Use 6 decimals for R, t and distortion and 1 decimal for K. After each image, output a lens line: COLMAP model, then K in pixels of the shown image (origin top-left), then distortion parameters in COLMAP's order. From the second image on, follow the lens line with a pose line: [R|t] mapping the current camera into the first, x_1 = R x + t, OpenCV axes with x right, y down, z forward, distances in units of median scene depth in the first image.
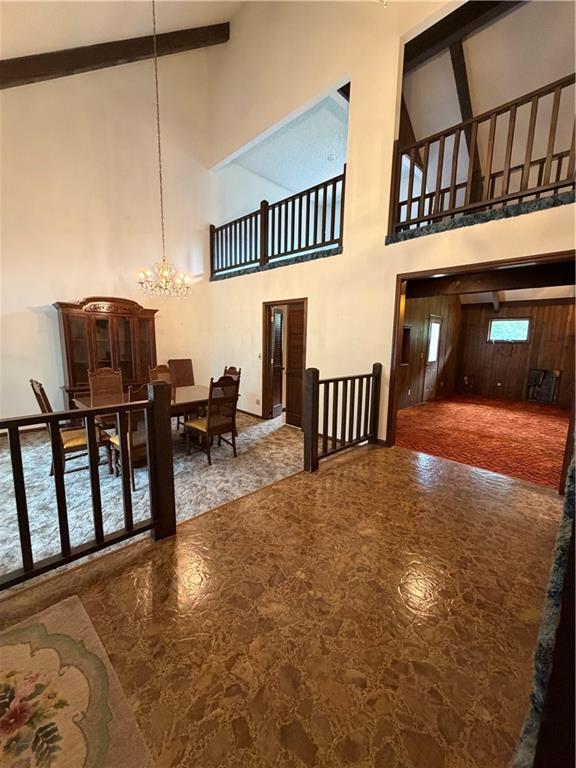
lens RADIAL K [[305.9, 0, 287.5], [0, 305.9, 383.3], [0, 0, 1]] dist [-0.001242, 0.000633]
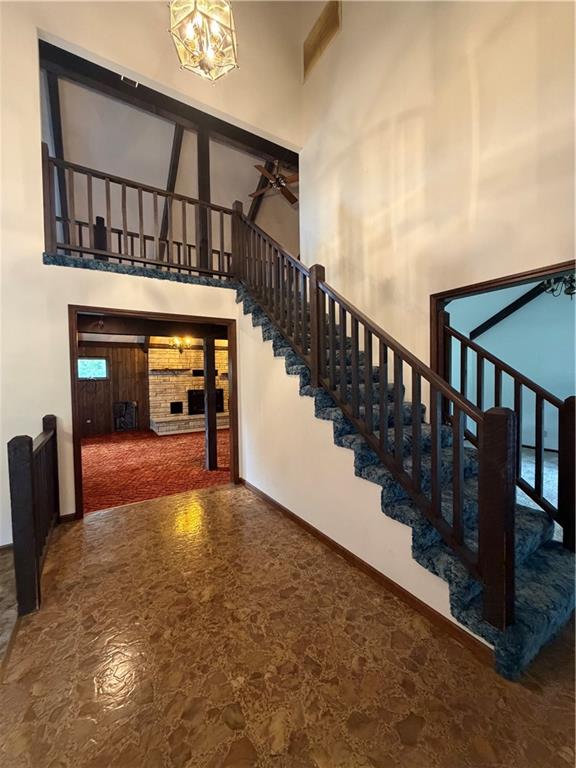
lens RADIAL K [[305.9, 0, 287.8], [0, 305.9, 384.6], [0, 0, 1]] dist [-0.001242, 0.000633]
pose [[0.214544, -0.051371, 0.975363, -0.450206], [0.158781, 0.987166, 0.017066, -0.088658], [-0.963722, 0.151208, 0.219947, 0.392977]]
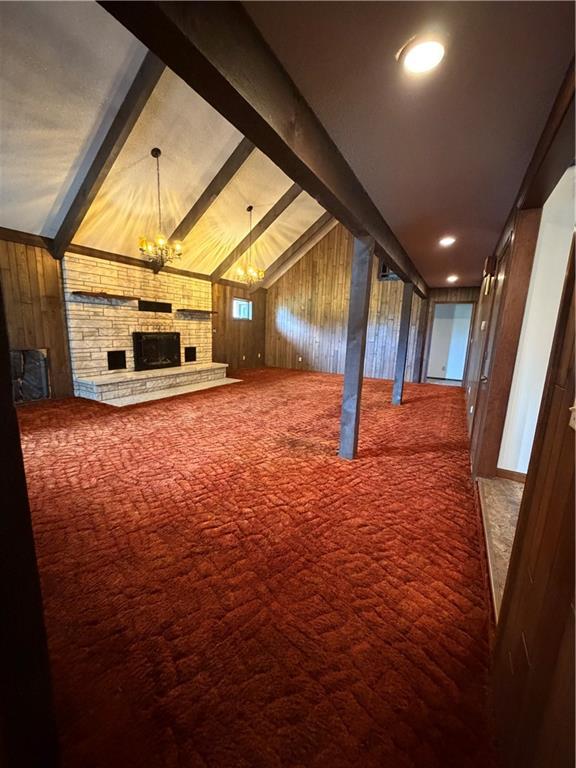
lens RADIAL K [[305.9, 0, 289.4], [0, 305.9, 383.5], [0, 0, 1]] dist [-0.001242, 0.000633]
pose [[-0.281345, -0.199017, 0.938742, 0.270729], [0.097147, 0.967324, 0.234192, -0.199322], [-0.954677, 0.157084, -0.252818, 1.855746]]
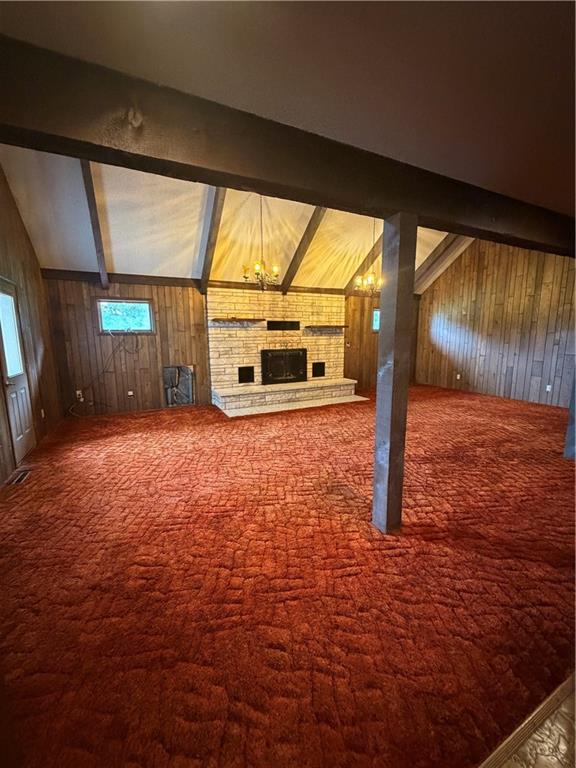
lens RADIAL K [[305.9, 0, 289.0], [0, 305.9, 383.9], [0, 0, 1]] dist [-0.001242, 0.000633]
pose [[0.318320, -0.168363, 0.932913, 0.471023], [0.151769, 0.980460, 0.125159, -0.155048], [-0.935756, 0.101747, 0.337652, 1.286162]]
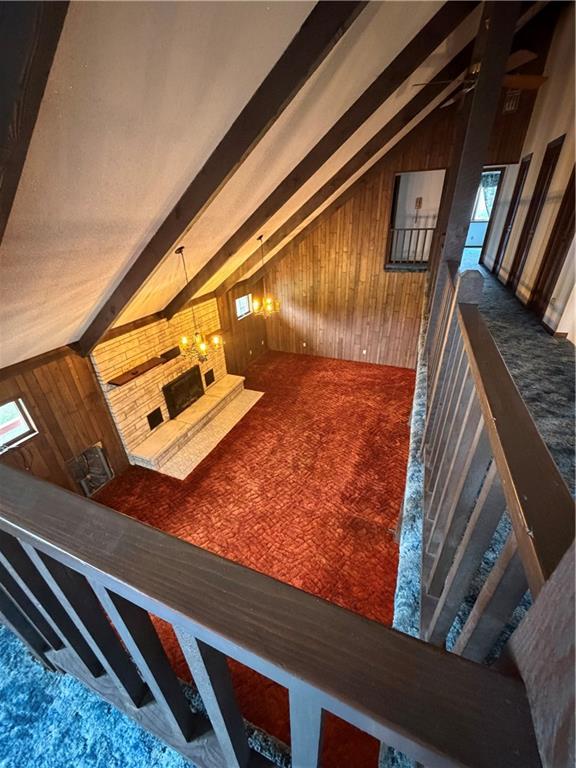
lens RADIAL K [[305.9, 0, 289.8], [0, 305.9, 384.4], [0, 0, 1]] dist [-0.001242, 0.000633]
pose [[-0.392137, -0.446866, 0.804077, 0.587982], [0.156033, 0.829109, 0.536873, -1.259012], [-0.906577, 0.335990, -0.255398, 2.041432]]
